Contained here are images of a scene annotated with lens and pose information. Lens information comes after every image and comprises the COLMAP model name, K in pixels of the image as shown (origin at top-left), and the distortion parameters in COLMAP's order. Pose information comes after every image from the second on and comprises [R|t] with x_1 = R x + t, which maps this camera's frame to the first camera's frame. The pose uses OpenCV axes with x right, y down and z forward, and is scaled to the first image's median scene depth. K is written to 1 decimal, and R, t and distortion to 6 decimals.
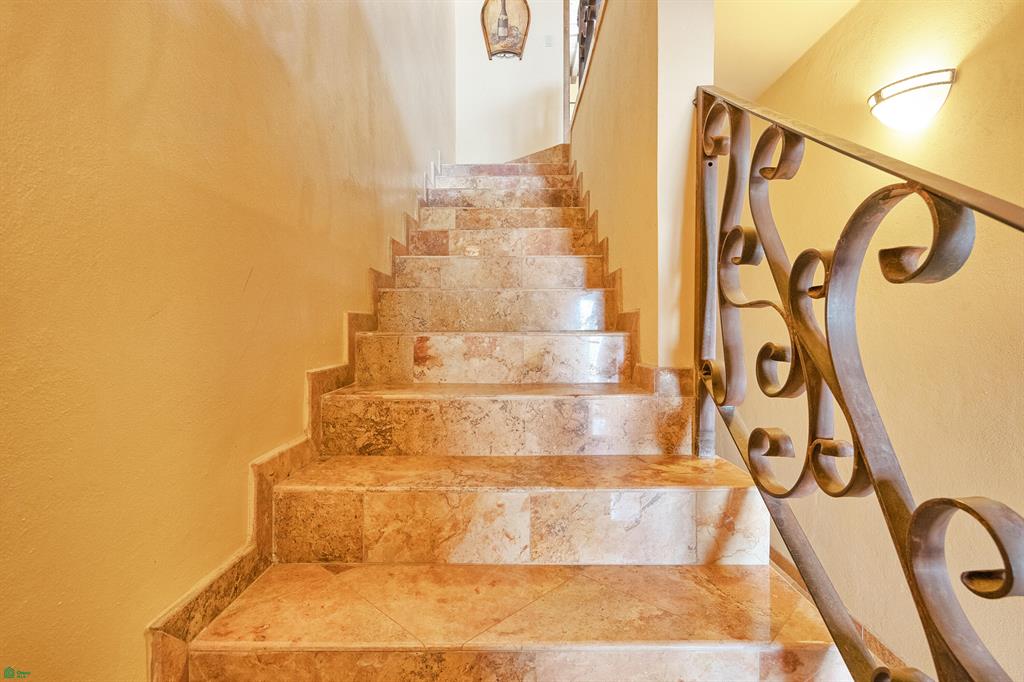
lens RADIAL K [[498.7, 0, 516.7], [0, 498.7, 328.5], [0, 0, 1]] dist [0.000730, -0.000548]
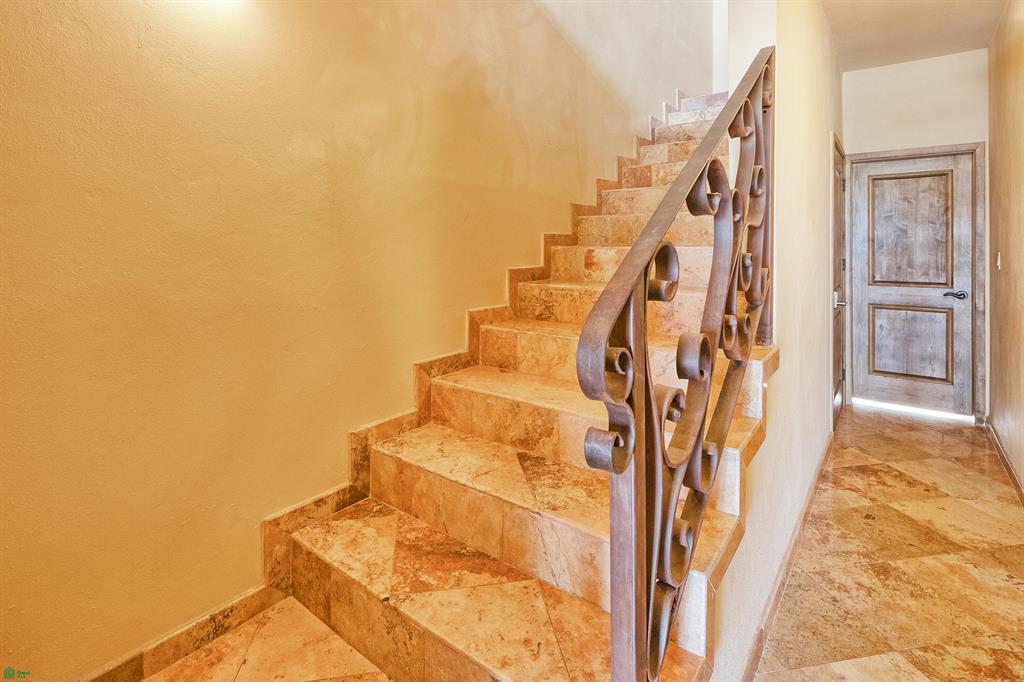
lens RADIAL K [[496.6, 0, 511.8], [0, 496.6, 243.5], [0, 0, 1]] dist [0.001483, -0.002983]
pose [[0.799544, -0.001448, -0.600606, 0.612738], [-0.001304, 0.999991, -0.004147, 0.006476], [0.600607, 0.004099, 0.799534, -0.372627]]
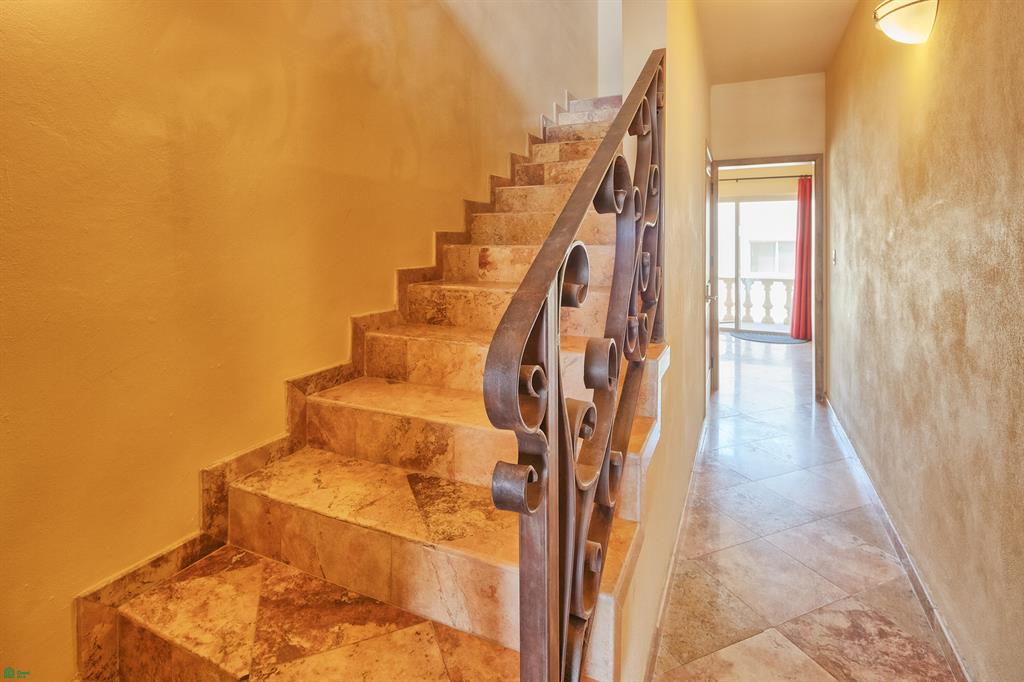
lens RADIAL K [[496.6, 0, 511.8], [0, 496.6, 243.5], [0, 0, 1]] dist [0.001483, -0.002983]
pose [[0.912169, 0.001781, -0.409809, 0.553738], [-0.001832, 0.999998, 0.000268, 0.003193], [0.409809, 0.000506, 0.912171, -0.300076]]
